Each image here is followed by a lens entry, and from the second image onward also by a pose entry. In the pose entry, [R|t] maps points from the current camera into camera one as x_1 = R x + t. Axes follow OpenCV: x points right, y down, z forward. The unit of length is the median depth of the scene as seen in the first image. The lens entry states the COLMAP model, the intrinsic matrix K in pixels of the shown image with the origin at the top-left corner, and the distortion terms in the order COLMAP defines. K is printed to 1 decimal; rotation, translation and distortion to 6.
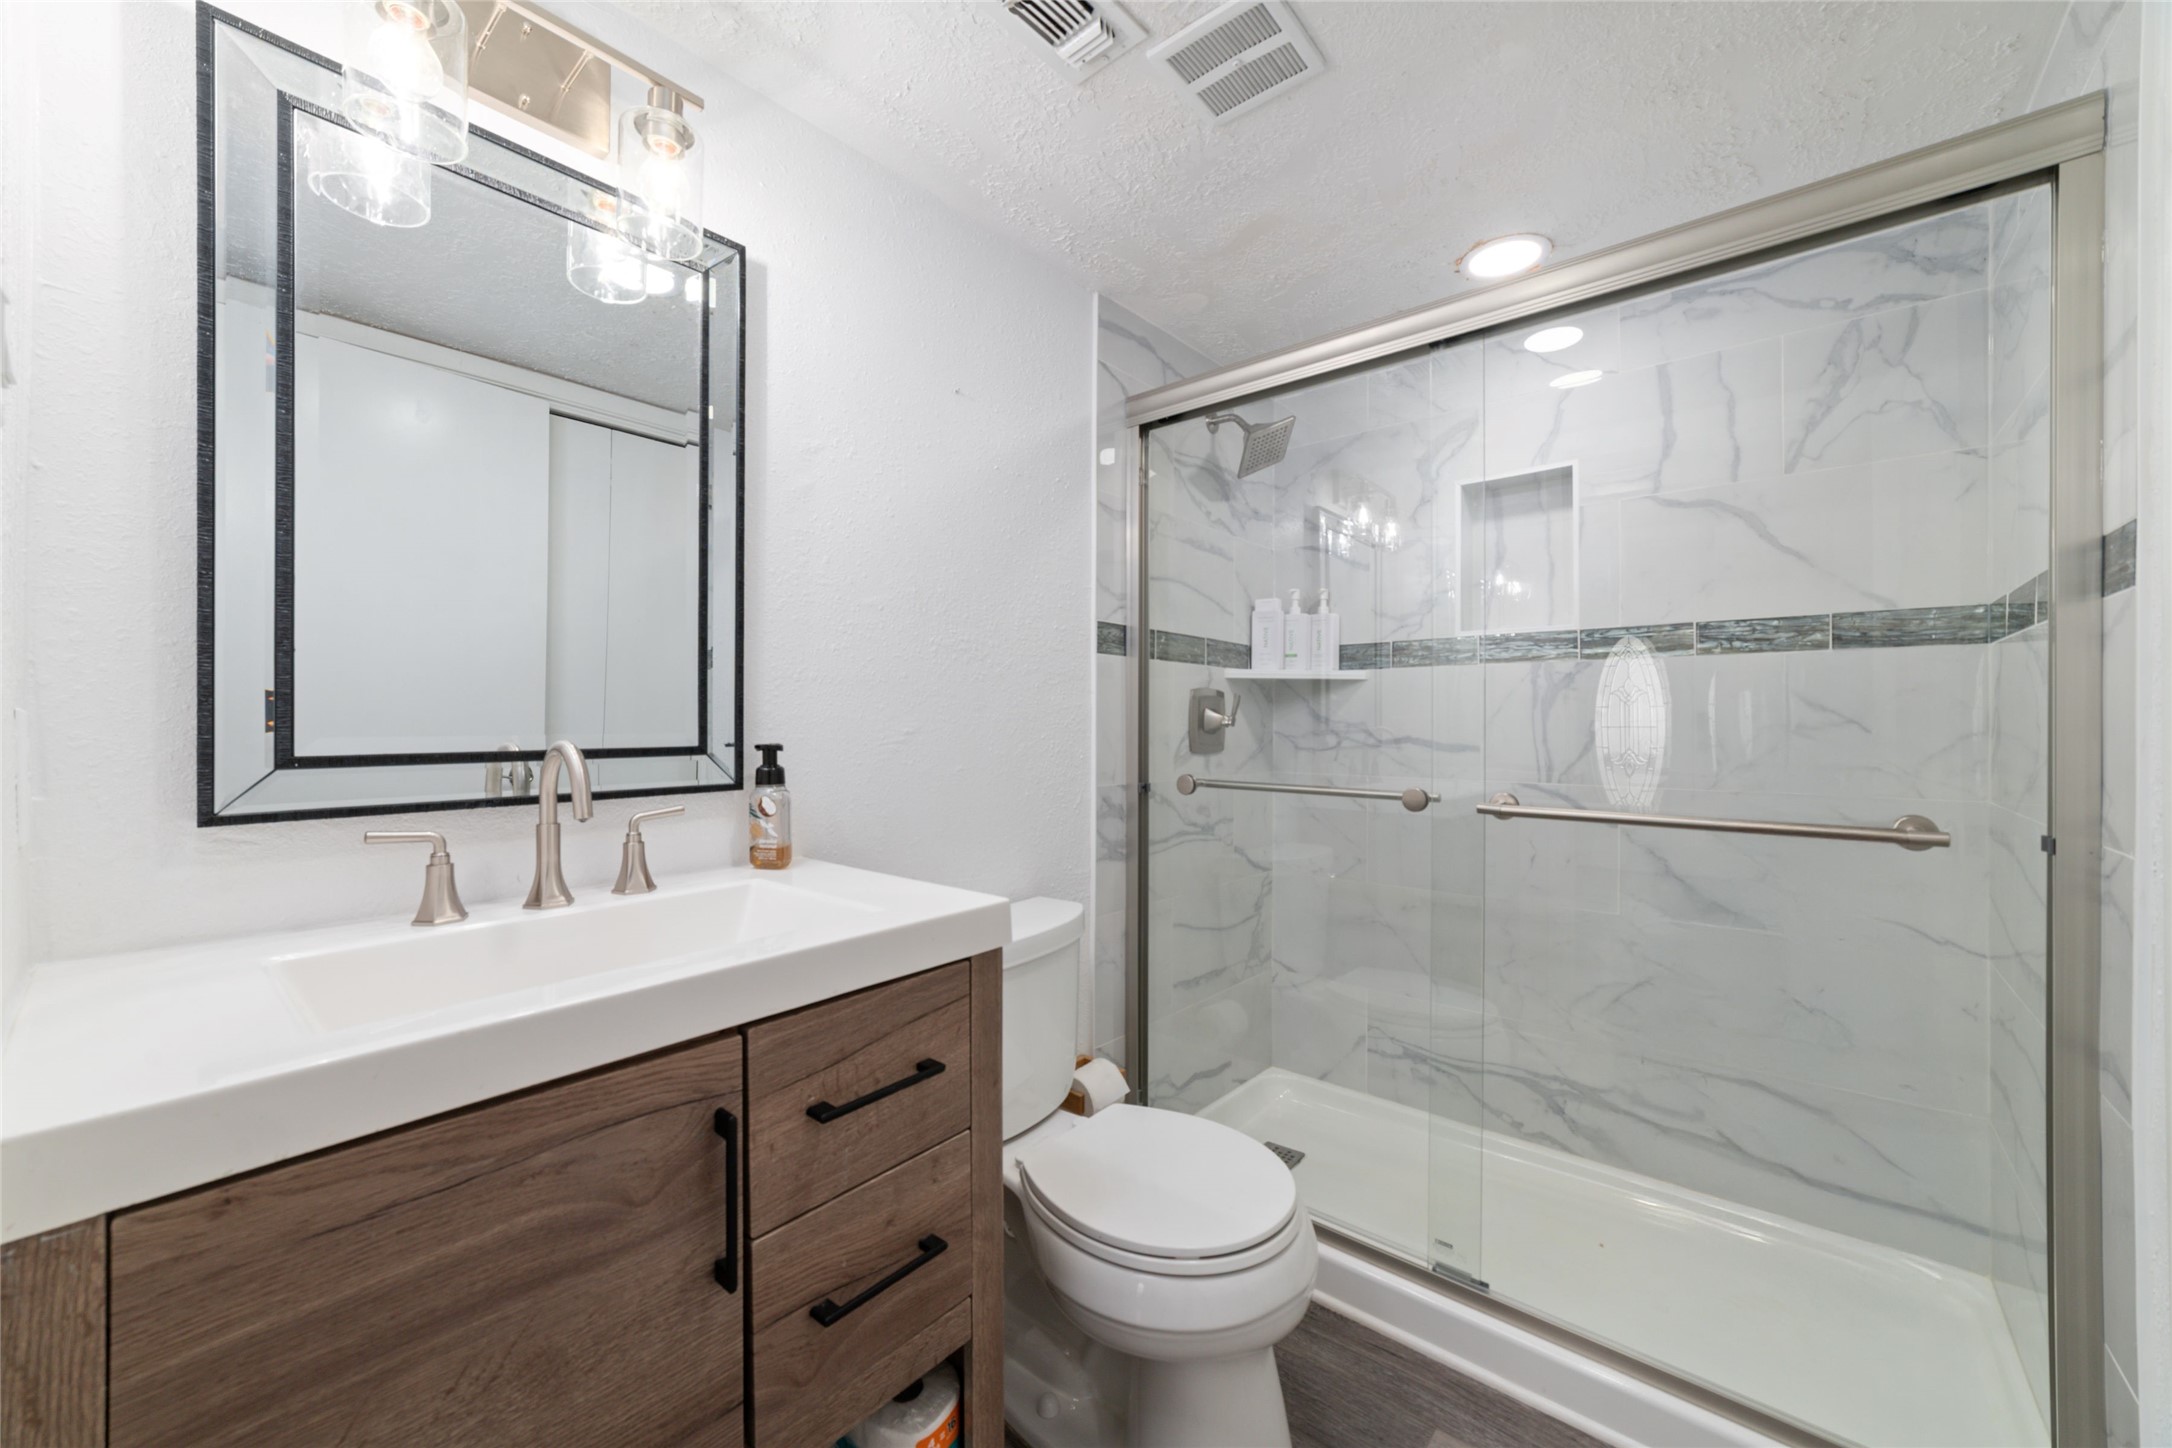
lens RADIAL K [[821.0, 0, 1084.6], [0, 821.0, 721.5], [0, 0, 1]] dist [0.000931, 0.000216]
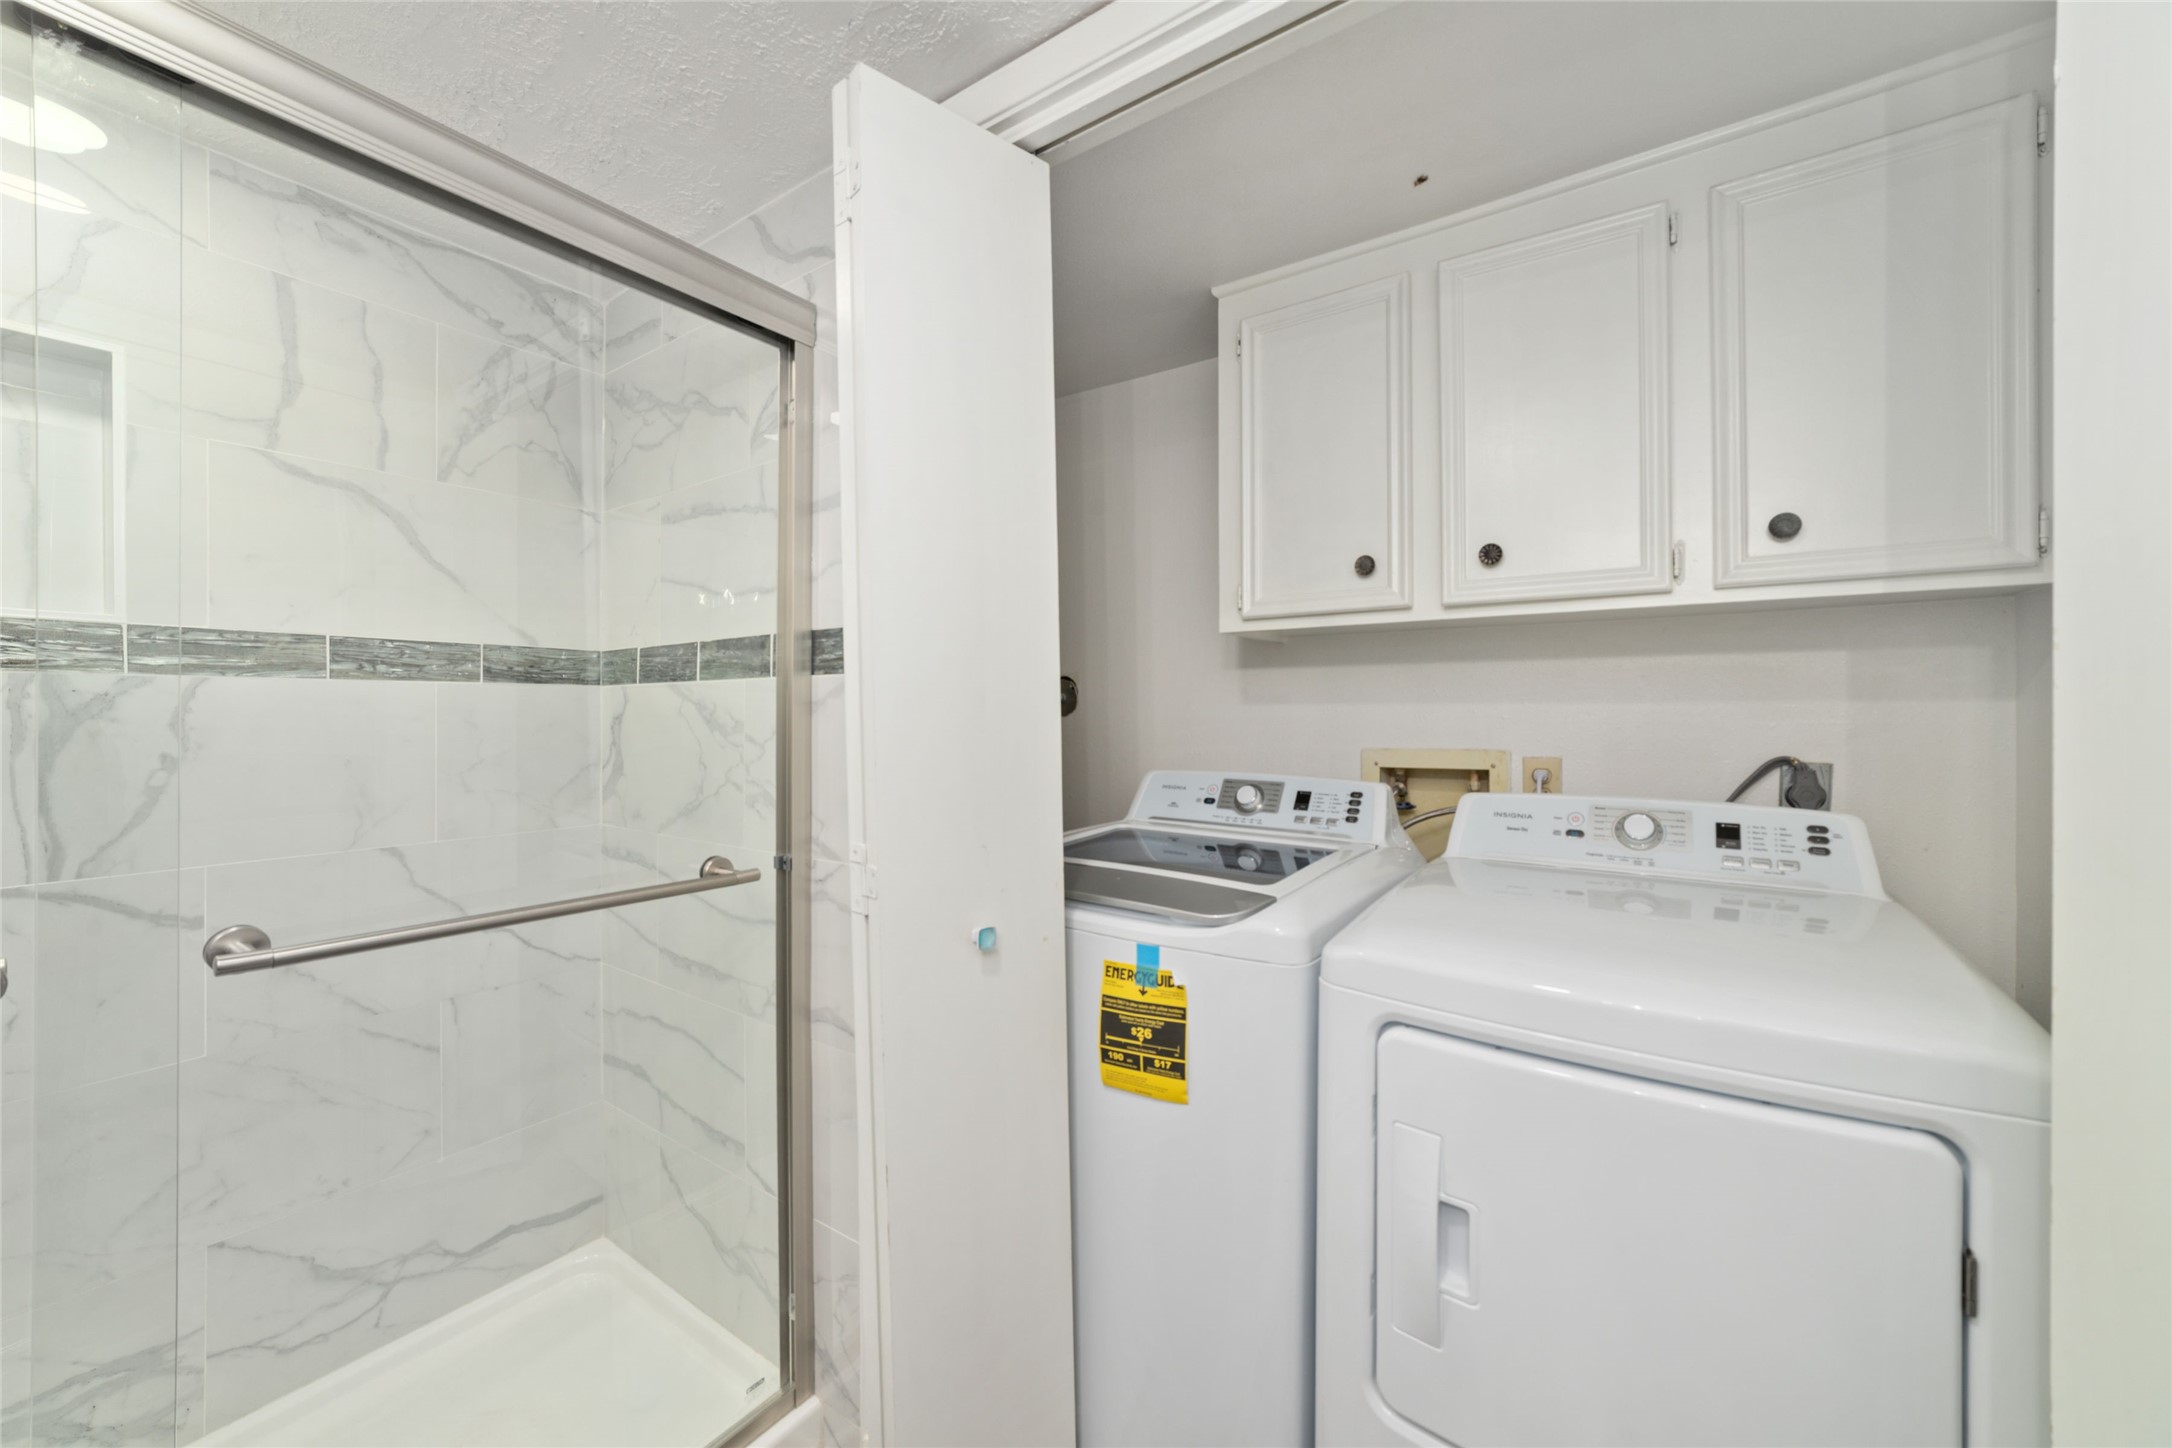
lens RADIAL K [[821.0, 0, 1083.6], [0, 821.0, 713.2], [0, 0, 1]] dist [0.000931, 0.000216]
pose [[-0.086559, -0.000747, 0.996246, -0.086084], [0.001475, 0.999999, 0.000878, -0.049497], [-0.996246, 0.001546, -0.086558, 0.375676]]
